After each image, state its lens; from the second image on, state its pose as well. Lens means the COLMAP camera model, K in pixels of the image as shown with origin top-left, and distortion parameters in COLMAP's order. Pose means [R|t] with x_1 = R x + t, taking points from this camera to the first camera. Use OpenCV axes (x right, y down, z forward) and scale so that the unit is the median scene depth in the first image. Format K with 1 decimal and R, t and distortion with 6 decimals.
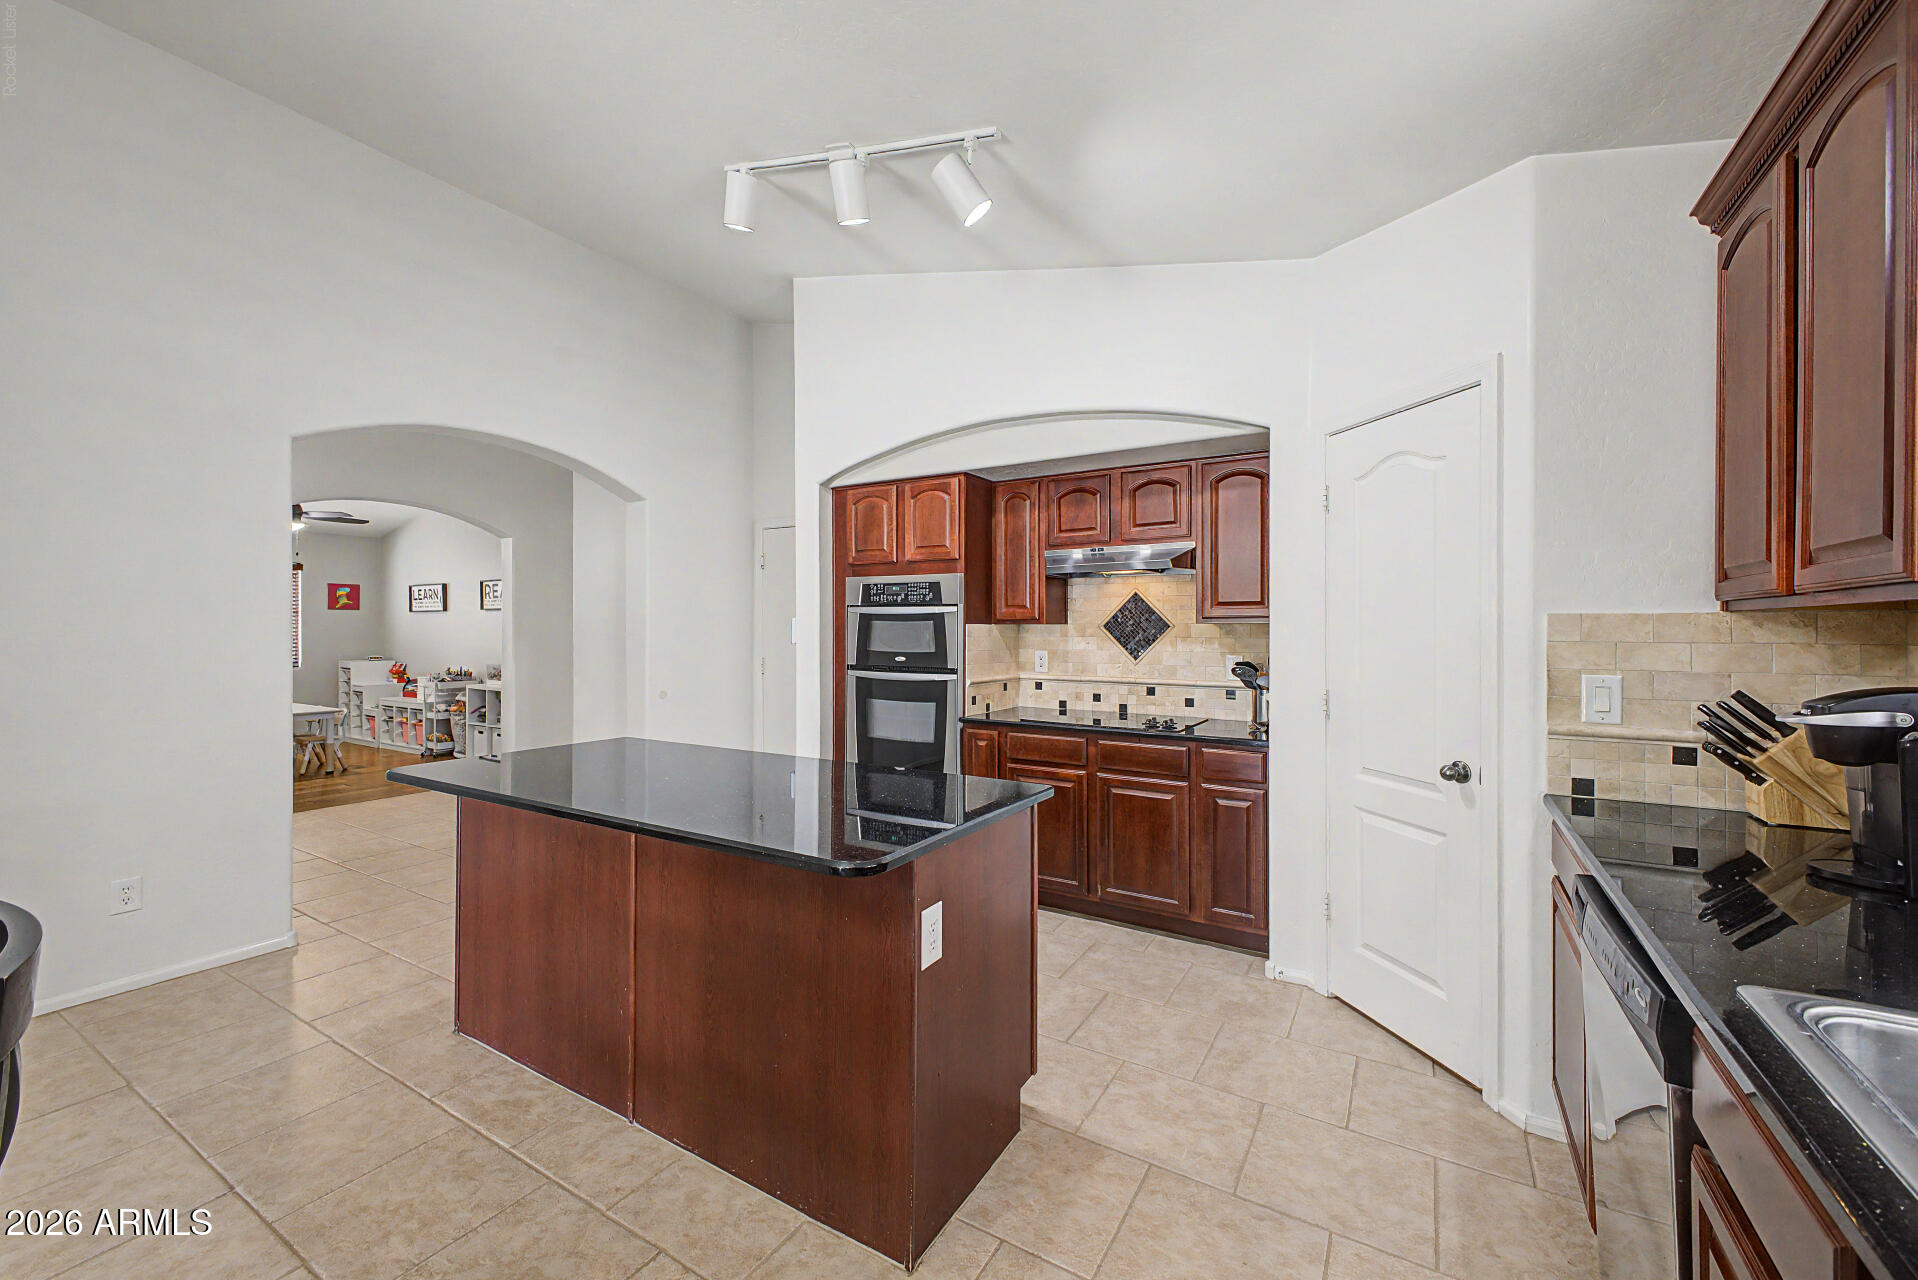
lens RADIAL K [[760.2, 0, 955.7], [0, 760.2, 631.6], [0, 0, 1]] dist [0.017794, -0.003878]
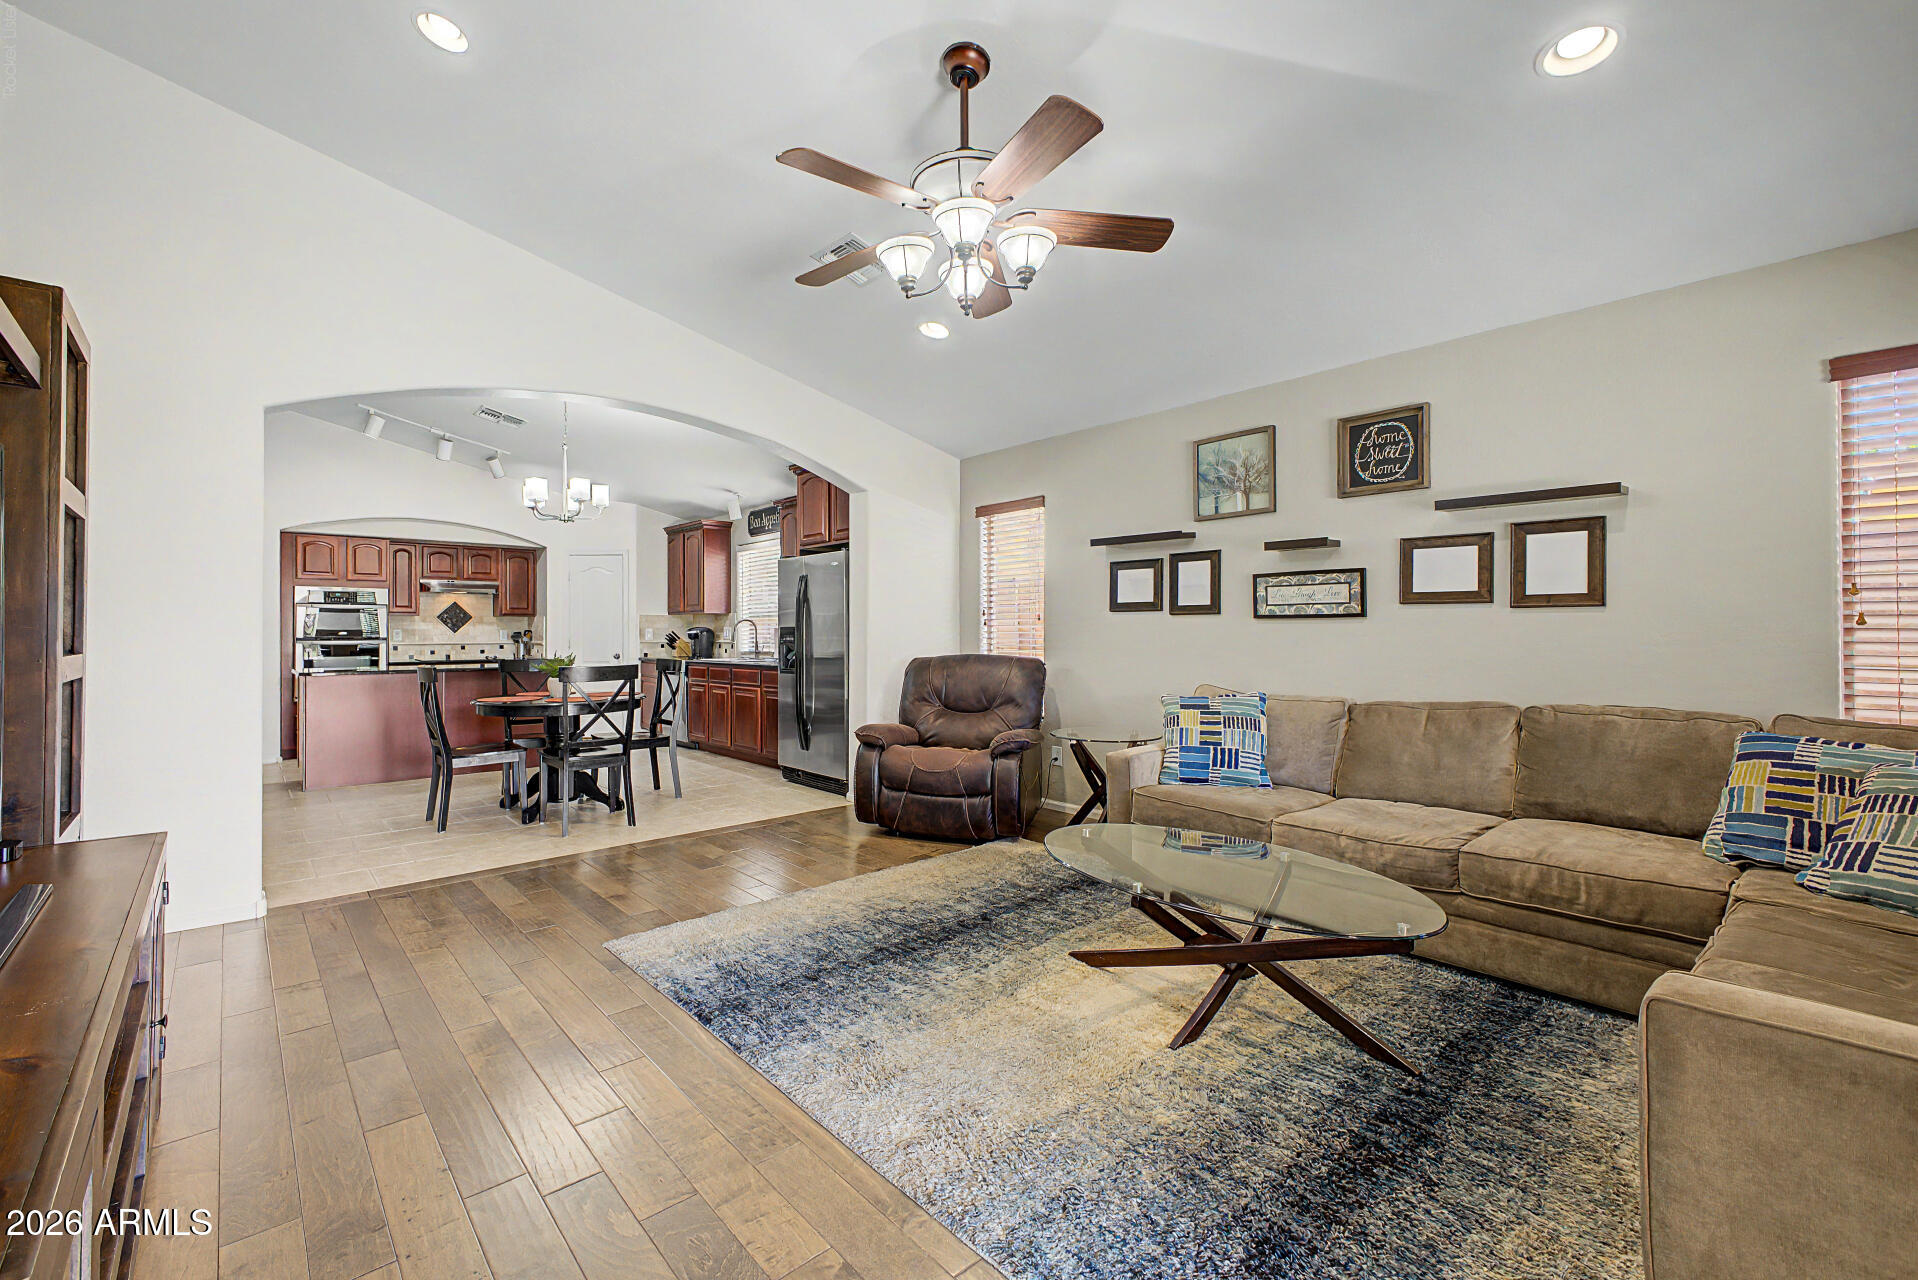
lens RADIAL K [[813.5, 0, 914.4], [0, 813.5, 629.5], [0, 0, 1]] dist [0.008614, -0.000373]
pose [[0.316706, 0.000208, 0.948524, -1.542109], [0.005519, 0.999983, -0.002062, 0.038988], [-0.948508, 0.005888, 0.316700, -0.952270]]
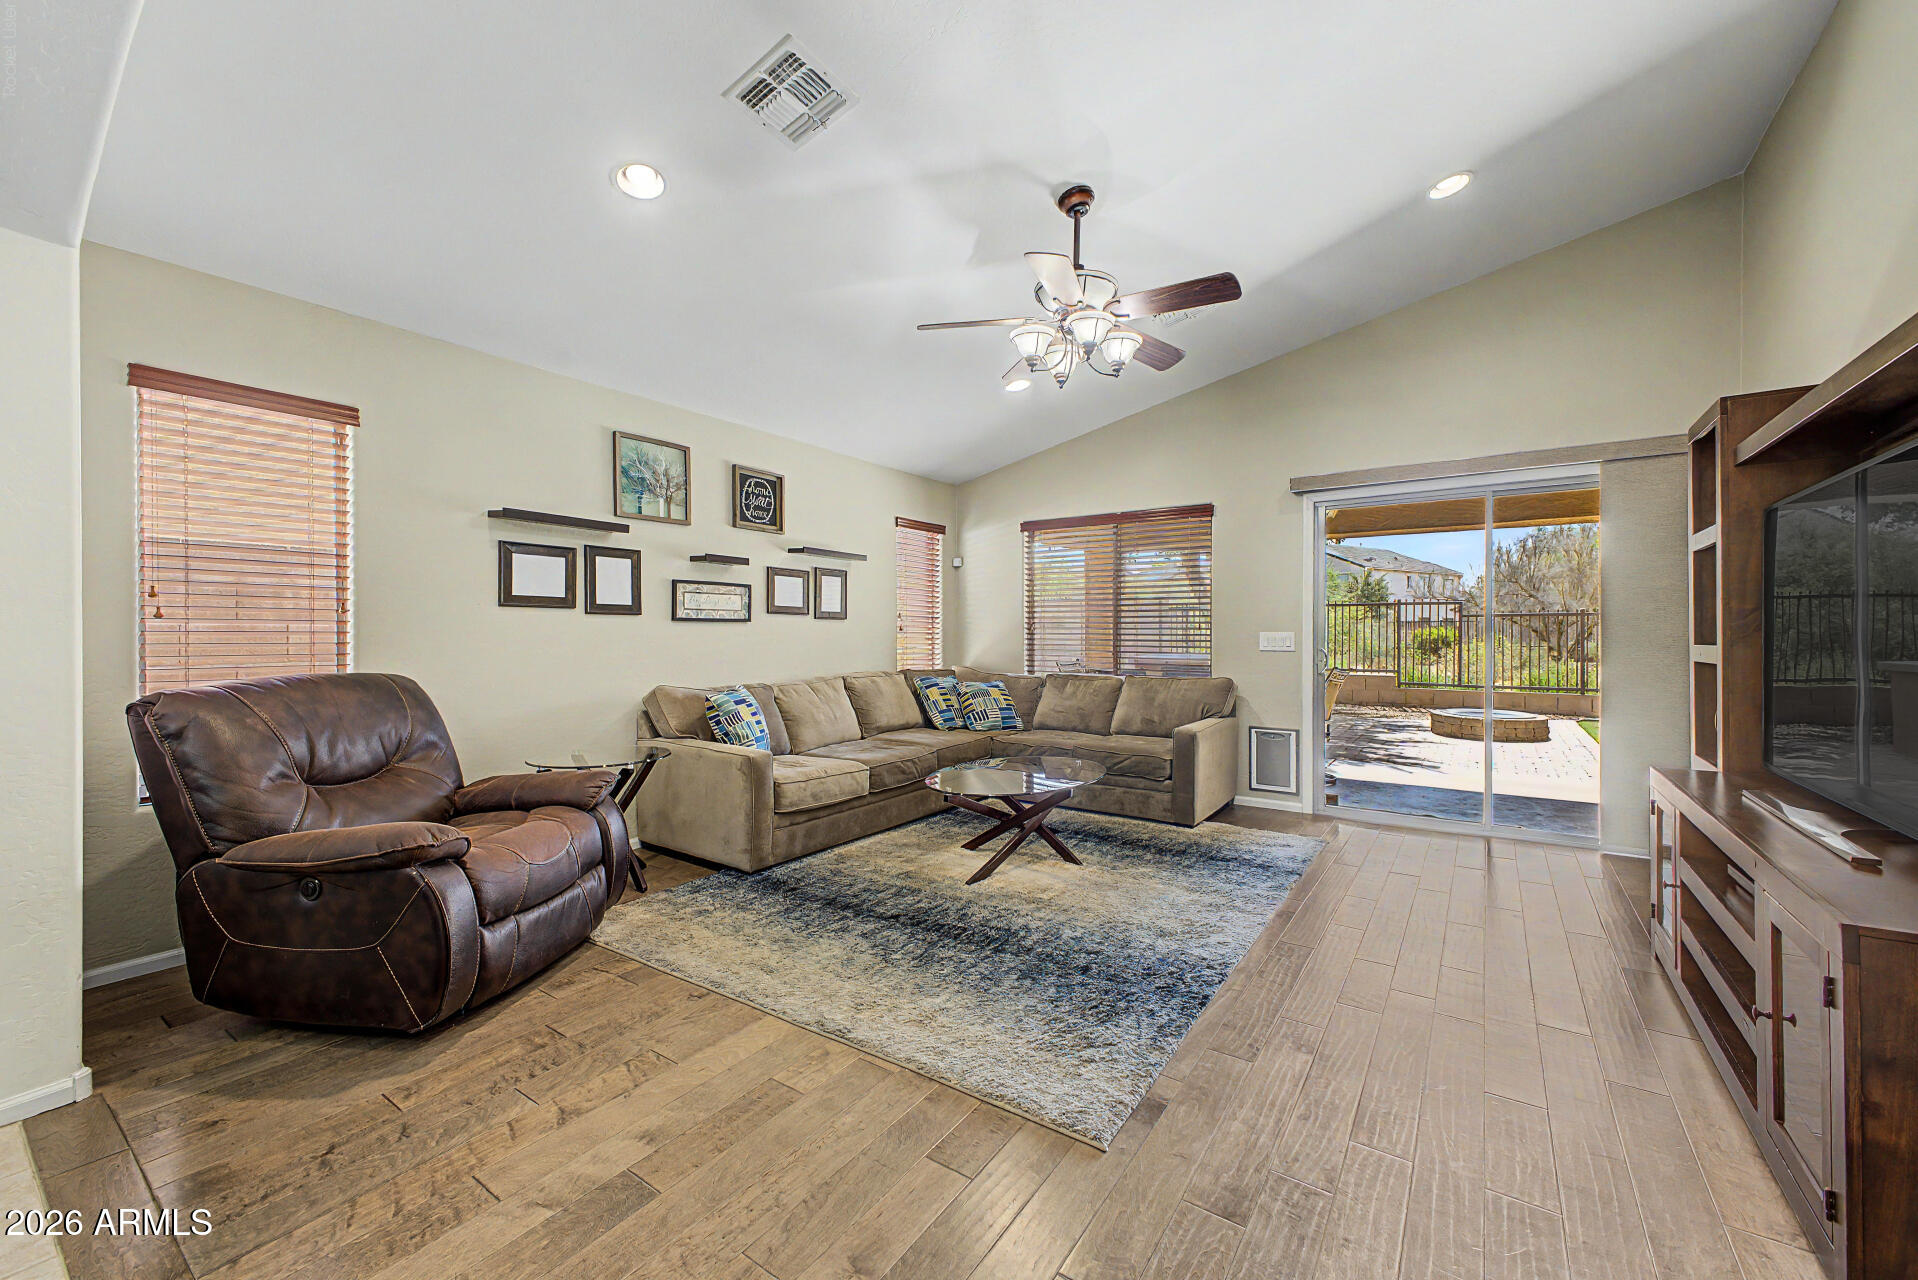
lens RADIAL K [[760.2, 0, 953.5], [0, 760.2, 632.1], [0, 0, 1]] dist [0.017794, -0.003878]
pose [[-0.998264, 0.000421, 0.058893, -0.824591], [0.000411, 1.000000, -0.000191, 0.041389], [-0.058893, -0.000167, -0.998264, 0.037053]]
